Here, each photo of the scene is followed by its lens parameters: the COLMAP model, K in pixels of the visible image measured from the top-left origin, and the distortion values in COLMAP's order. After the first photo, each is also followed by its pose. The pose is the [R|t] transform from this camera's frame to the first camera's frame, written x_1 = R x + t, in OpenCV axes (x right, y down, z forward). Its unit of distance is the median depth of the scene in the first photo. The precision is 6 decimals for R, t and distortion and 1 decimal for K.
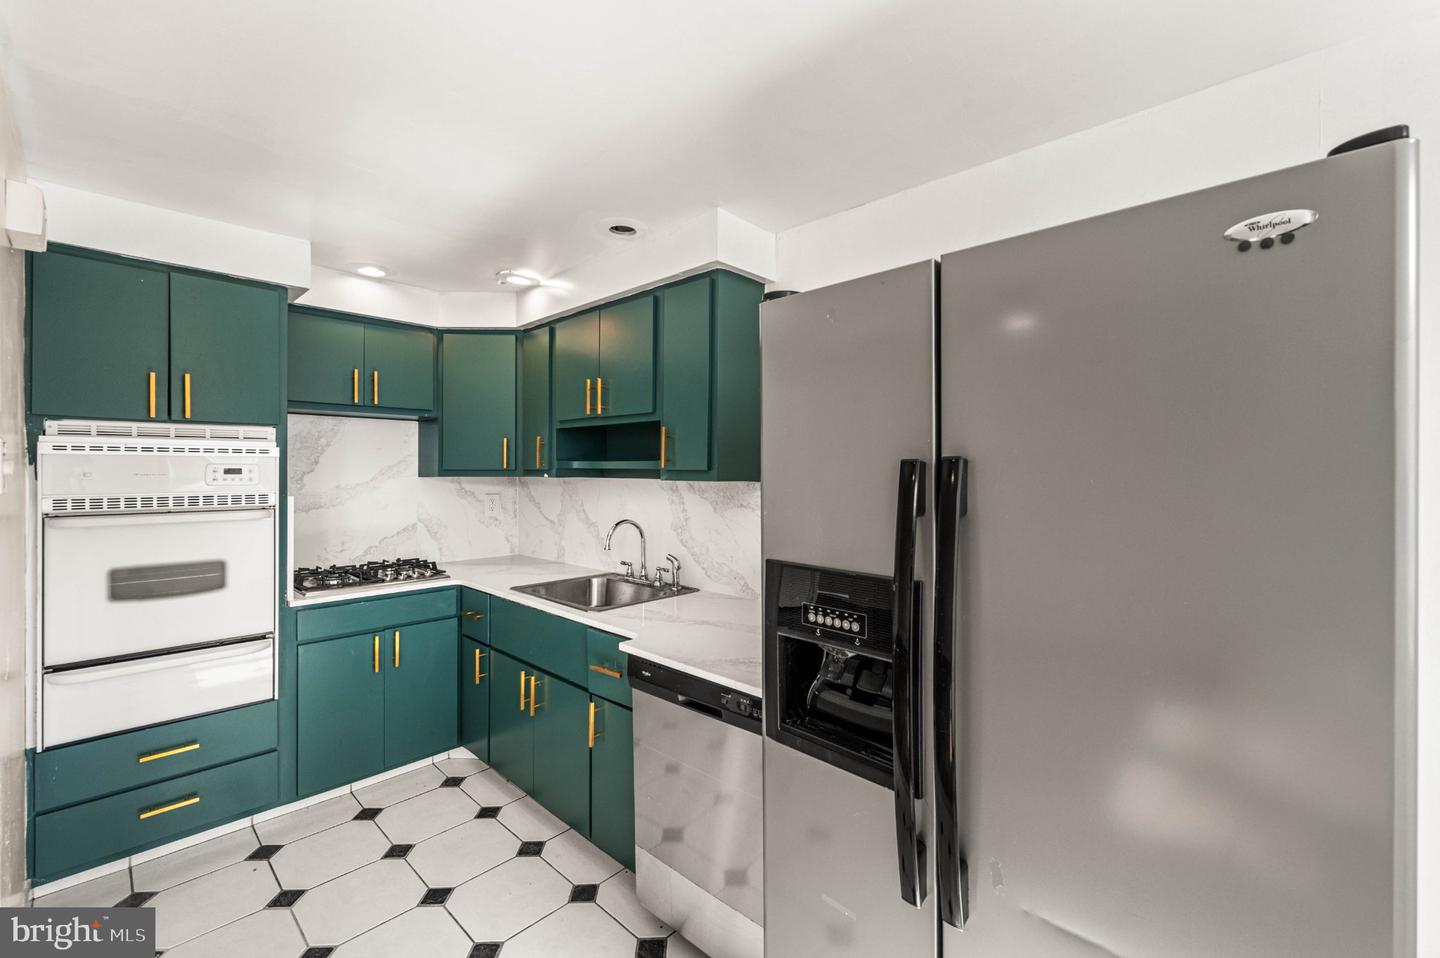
lens RADIAL K [[606.7, 0, 735.3], [0, 606.7, 469.8], [0, 0, 1]] dist [-0.002655, -0.000207]
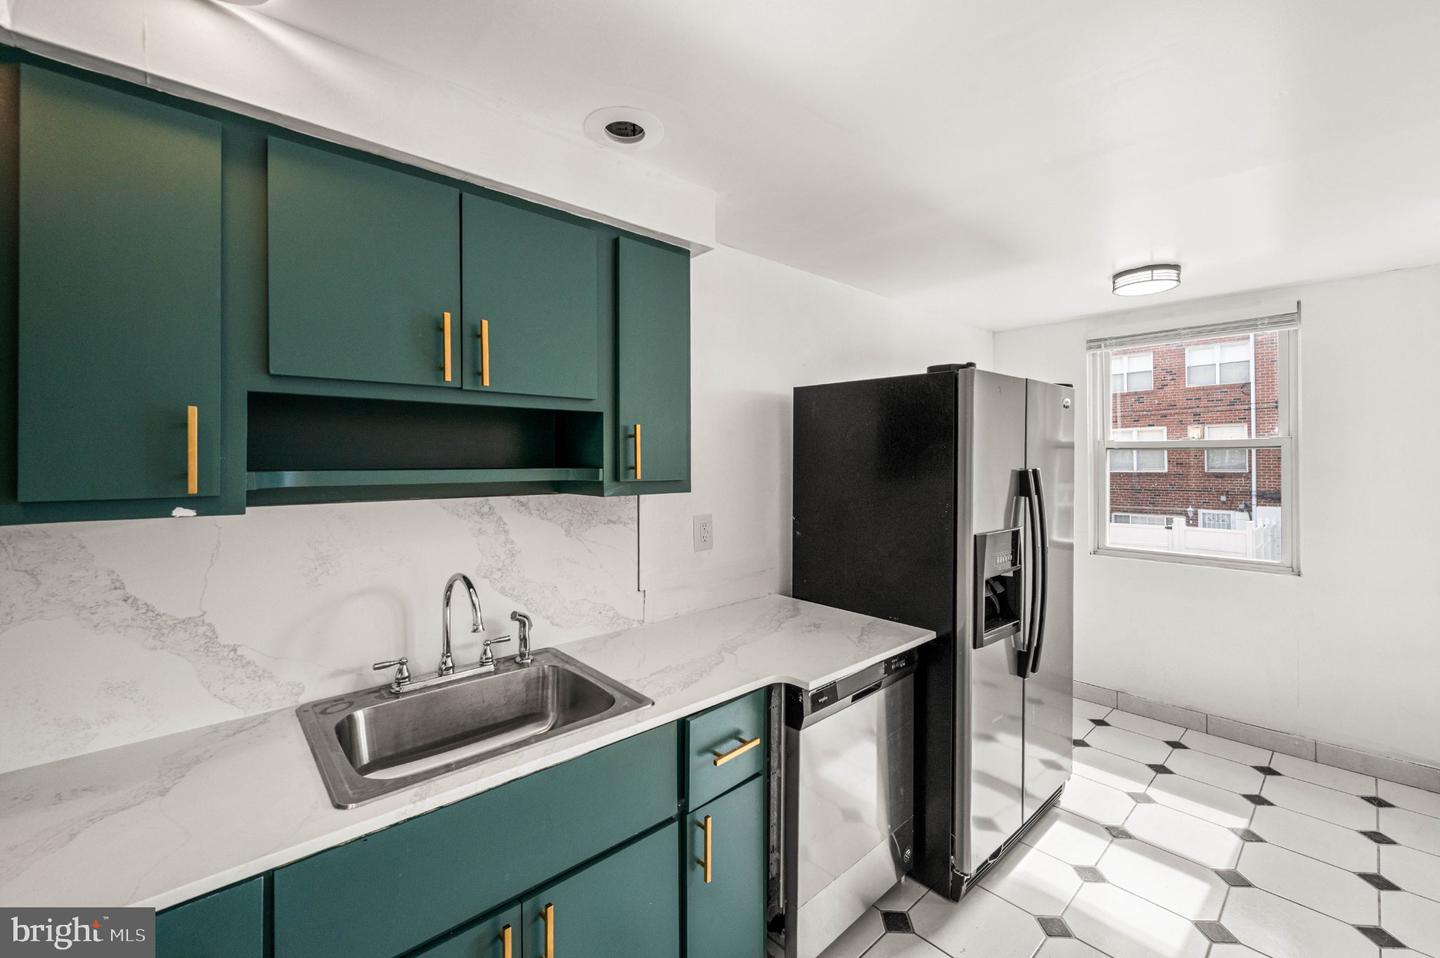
lens RADIAL K [[581.3, 0, 721.0], [0, 581.3, 453.8], [0, 0, 1]] dist [0.001871, -0.000339]
pose [[0.099209, 0.006424, 0.995046, -0.806860], [0.006328, 0.999955, -0.007087, -0.027594], [-0.995046, 0.007000, 0.099164, 0.815038]]
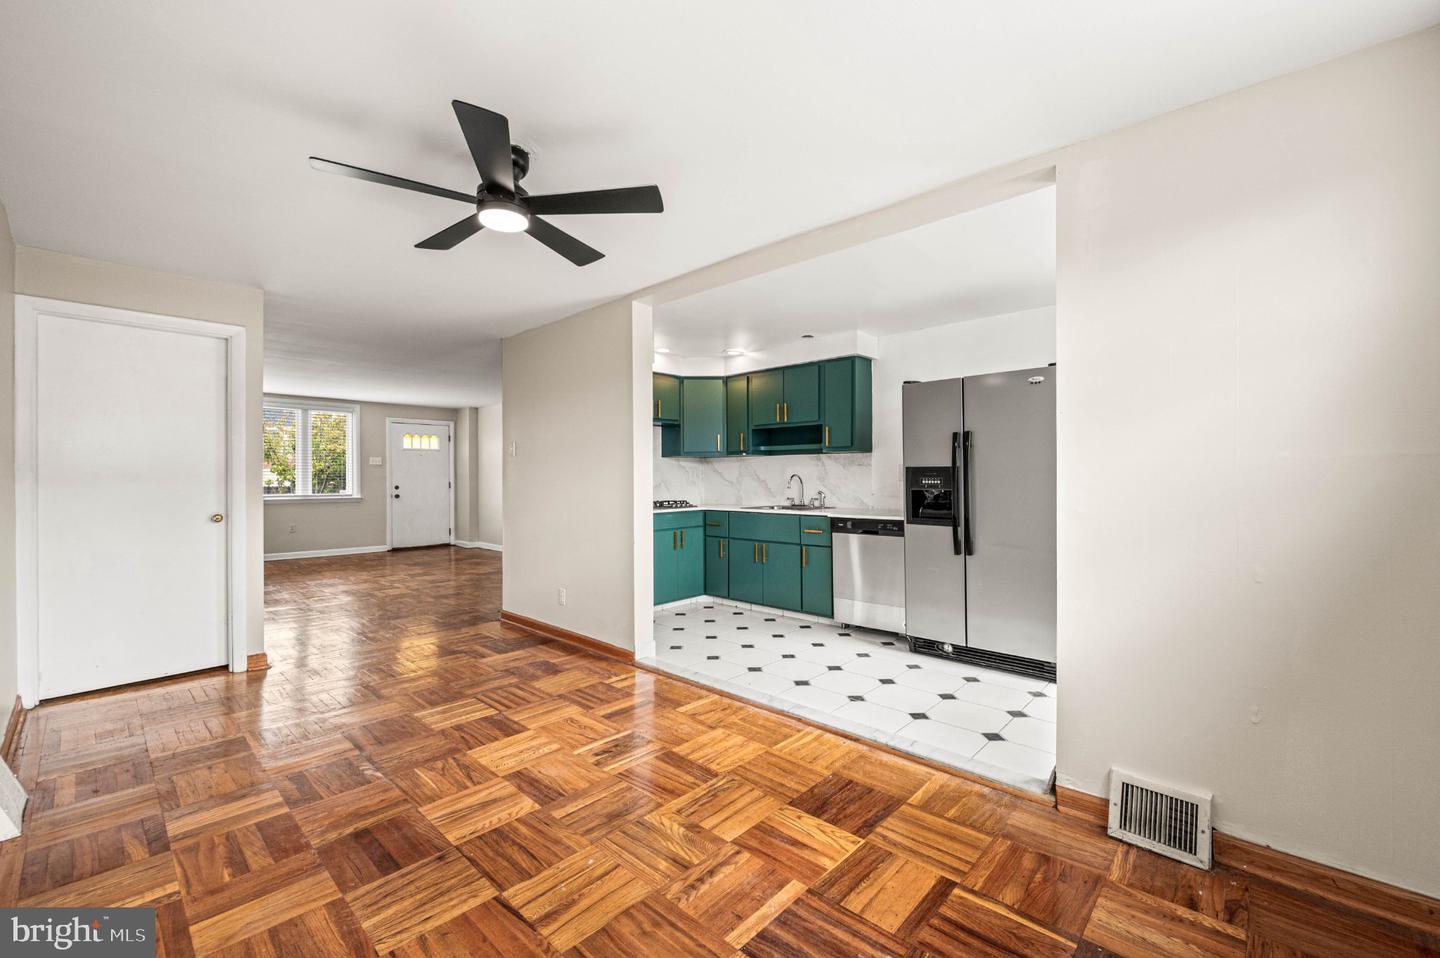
lens RADIAL K [[606.7, 0, 713.6], [0, 606.7, 477.6], [0, 0, 1]] dist [-0.002655, -0.000207]
pose [[0.999808, -0.008100, -0.017816, -0.479085], [0.008092, 0.999967, -0.000473, 0.106333], [0.017819, 0.000328, 0.999841, -1.156016]]
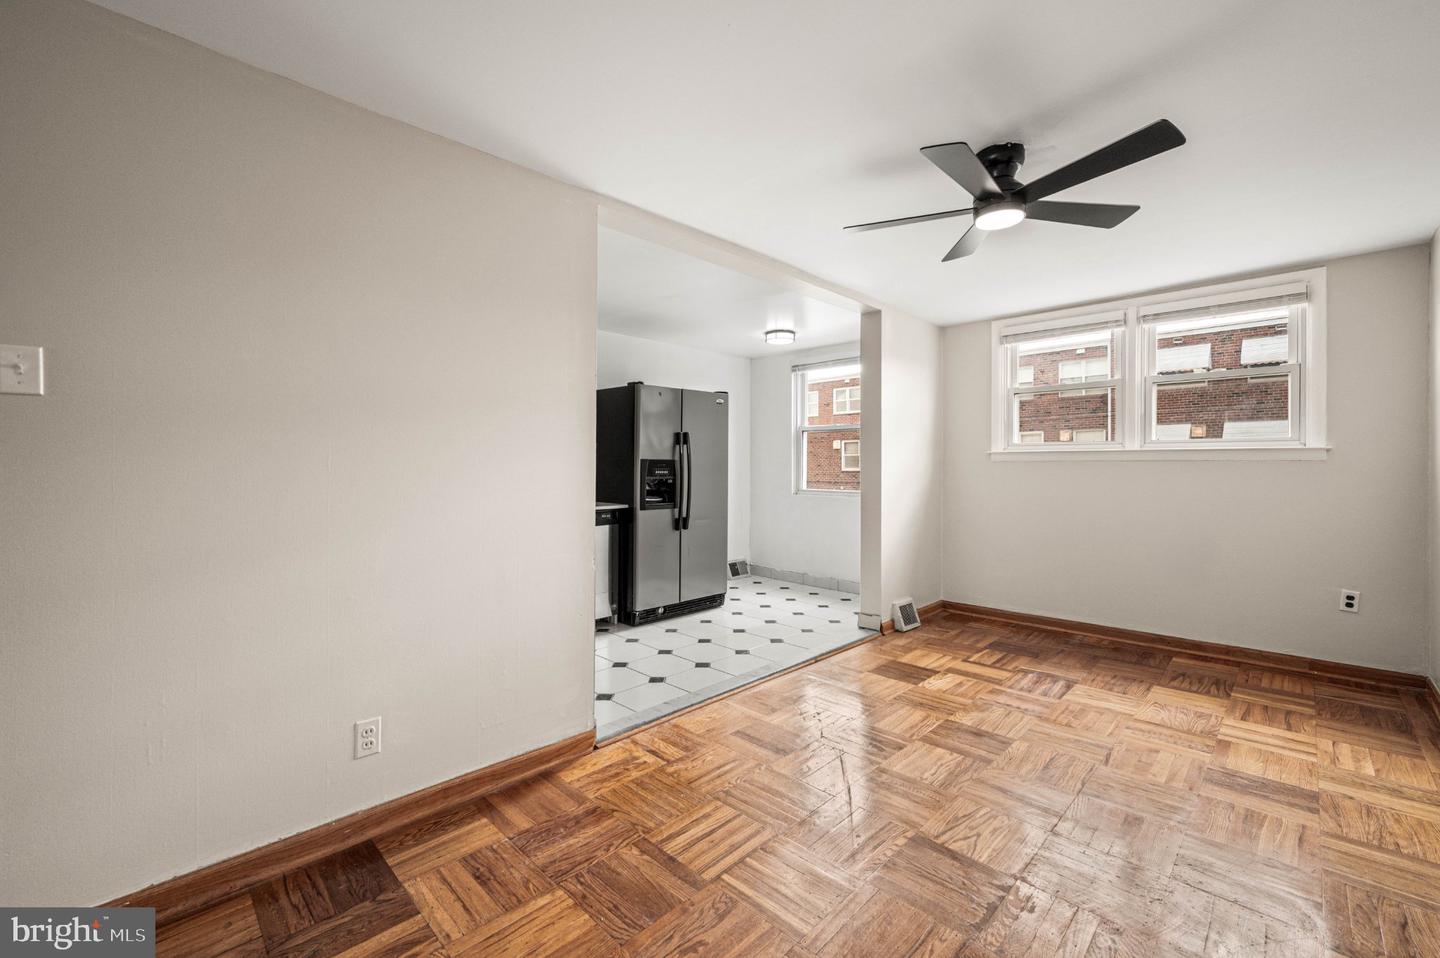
lens RADIAL K [[606.7, 0, 731.7], [0, 606.7, 474.0], [0, 0, 1]] dist [-0.002655, -0.000207]
pose [[0.012114, -0.015129, 0.999812, -1.836551], [0.002458, 0.999883, 0.015100, 0.099248], [-0.999924, 0.002274, 0.012149, 0.243084]]
